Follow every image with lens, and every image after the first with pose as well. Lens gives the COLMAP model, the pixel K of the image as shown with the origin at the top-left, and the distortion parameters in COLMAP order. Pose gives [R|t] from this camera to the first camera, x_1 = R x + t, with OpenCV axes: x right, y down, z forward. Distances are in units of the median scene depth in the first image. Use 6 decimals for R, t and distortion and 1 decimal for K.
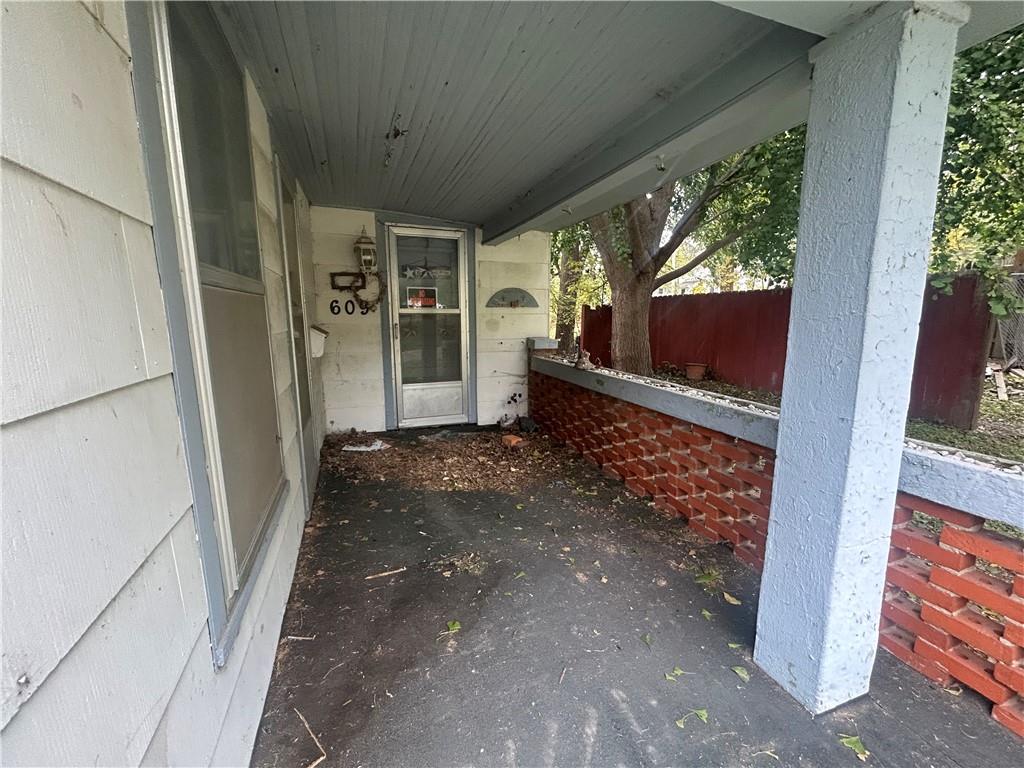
lens RADIAL K [[414.0, 0, 513.4], [0, 414.0, 384.2], [0, 0, 1]] dist [0.000286, -0.000058]
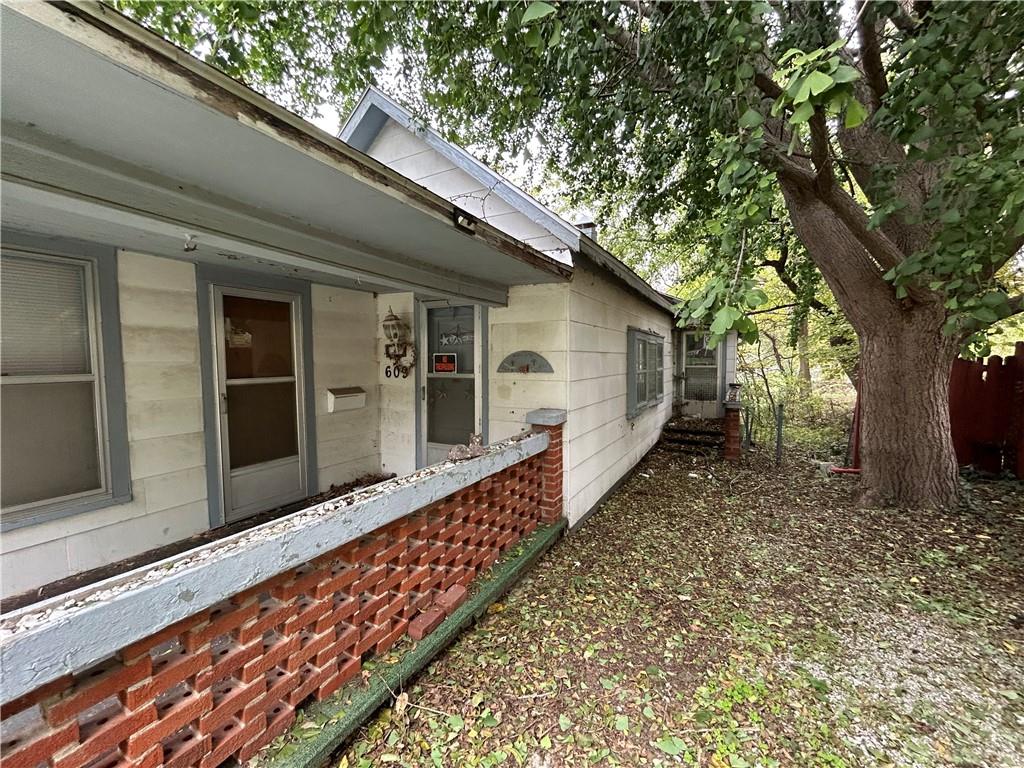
lens RADIAL K [[414.0, 0, 513.4], [0, 414.0, 384.2], [0, 0, 1]] dist [0.000286, -0.000058]
pose [[0.657108, 0.041423, -0.752658, 0.672940], [-0.124015, 0.990824, -0.053741, -0.117369], [0.743525, 0.128655, 0.656215, 0.432480]]
